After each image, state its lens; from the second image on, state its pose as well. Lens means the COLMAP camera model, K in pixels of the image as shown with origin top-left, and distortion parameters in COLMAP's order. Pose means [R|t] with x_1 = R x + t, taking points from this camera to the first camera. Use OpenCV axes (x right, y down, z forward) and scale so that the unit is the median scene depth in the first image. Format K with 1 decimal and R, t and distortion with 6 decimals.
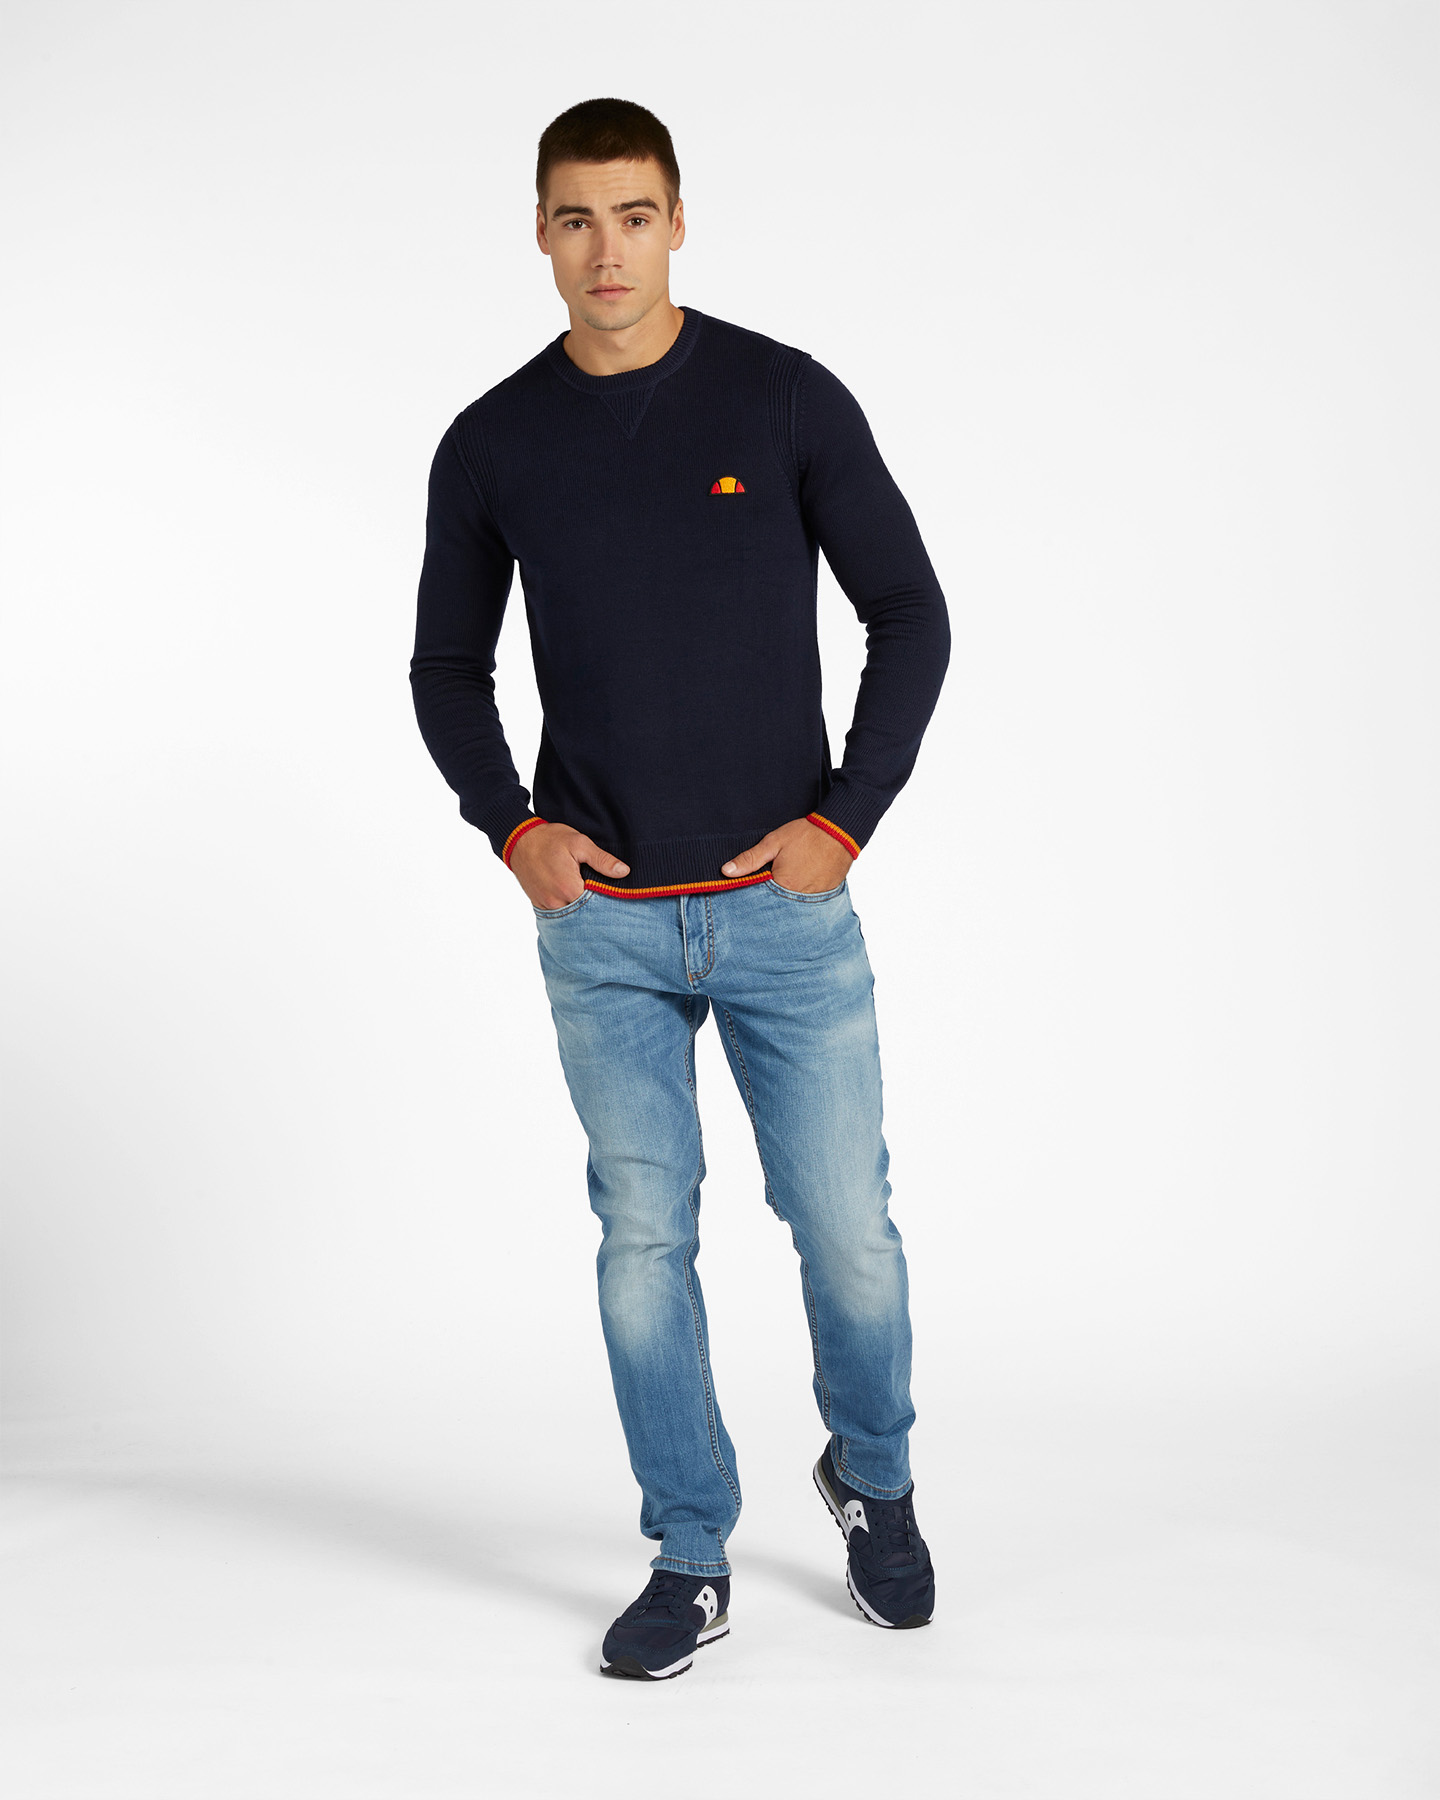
lens RADIAL K [[4283.0, 0, 717.5], [0, 4283.0, 901.4], [0, 0, 1]] dist [-0.037811, 0.000000]
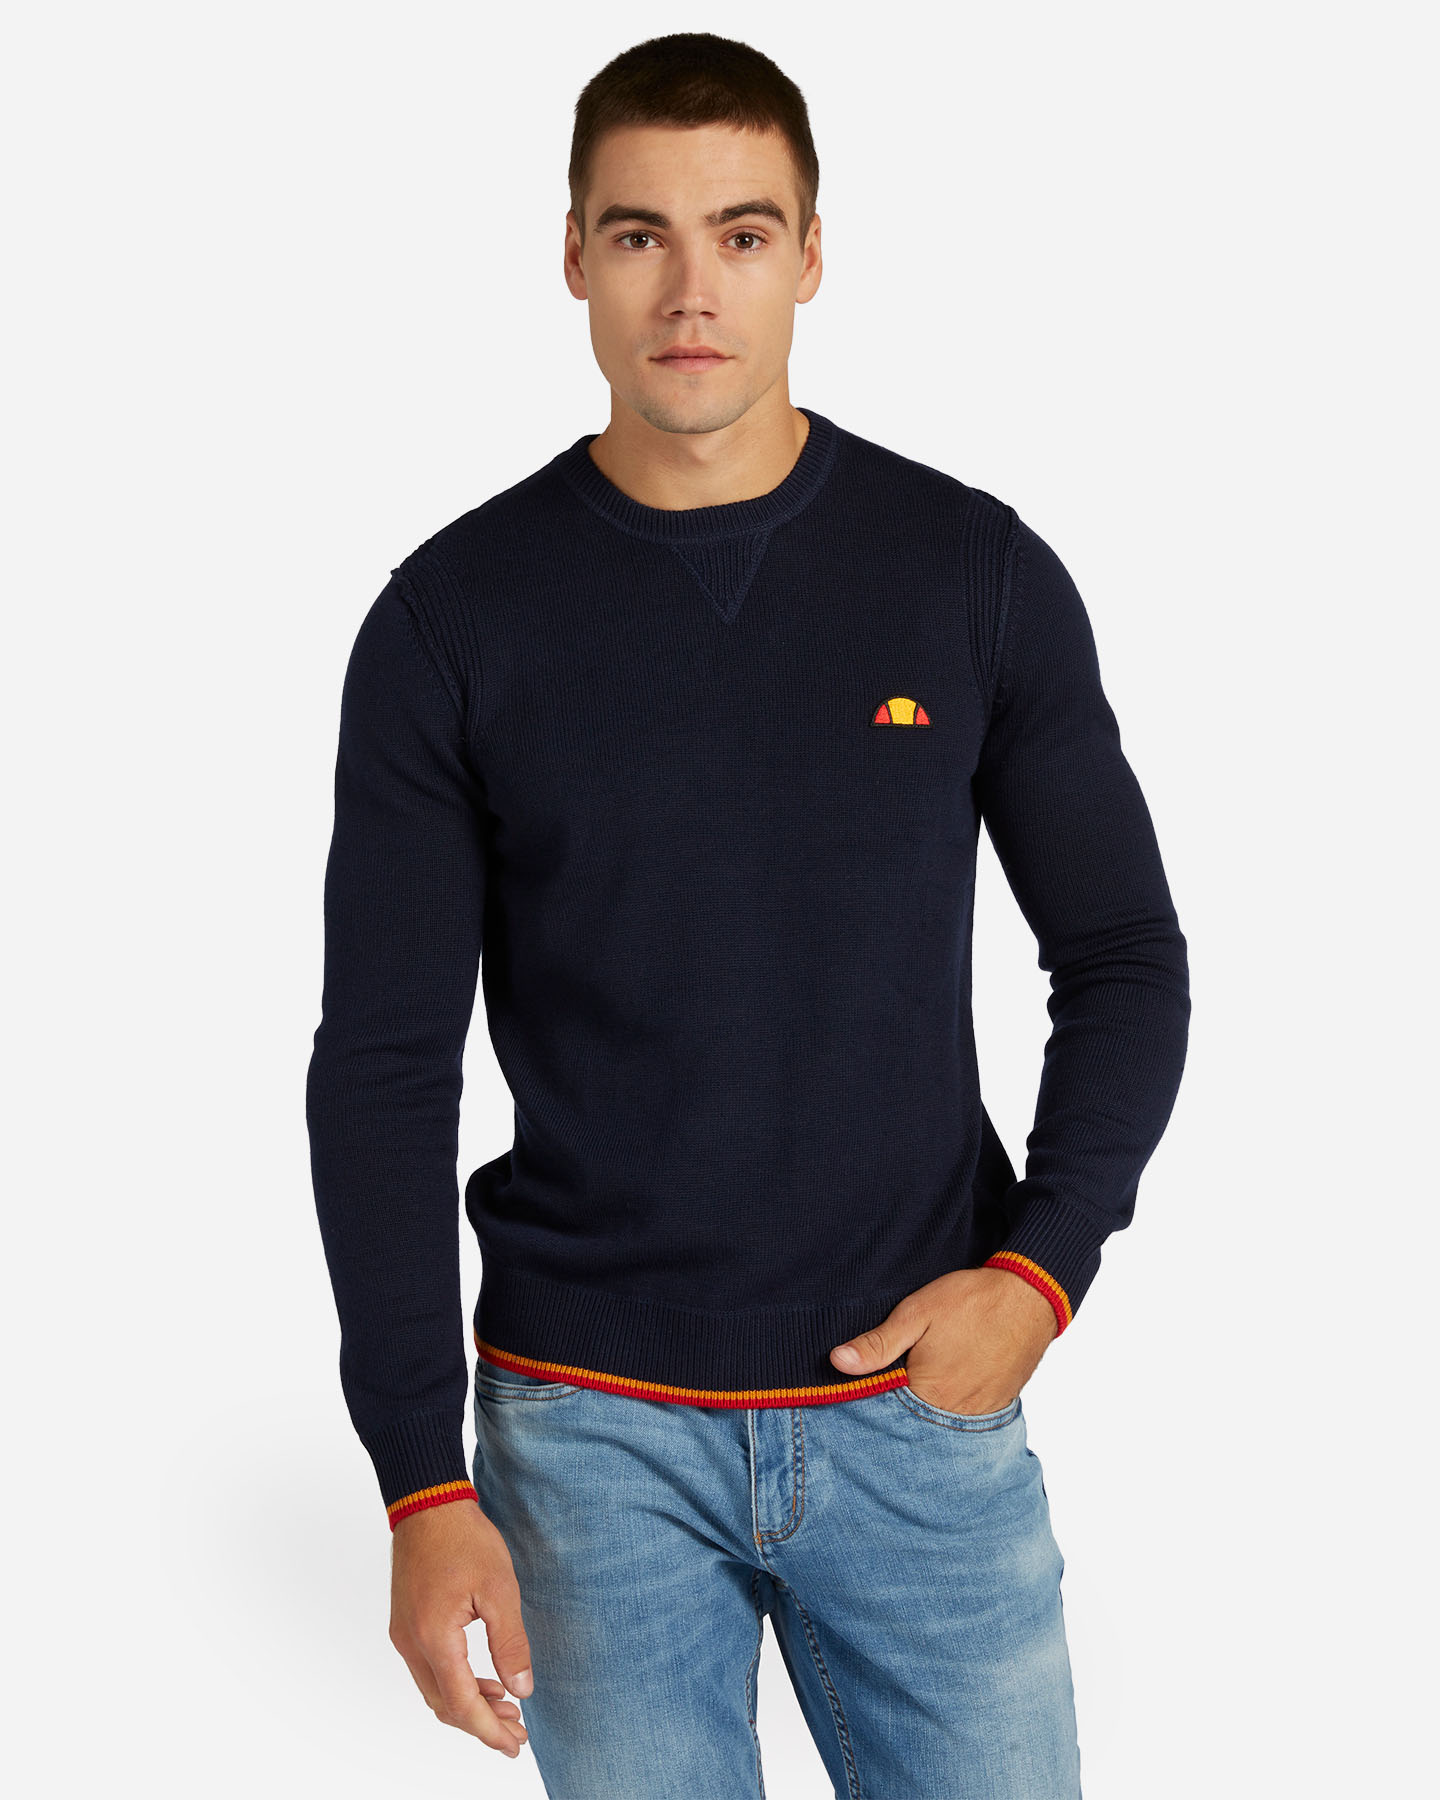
lens RADIAL K [[4283.0, 0, 721.1], [0, 4283.0, 907.0], [0, 0, 1]] dist [-0.037811, 0.000000]
pose [[0.998949, 0.045657, -0.003943, -0.014622], [-0.045821, 0.996561, -0.069040, -0.030825], [0.000778, 0.069148, 0.997606, 0.413480]]
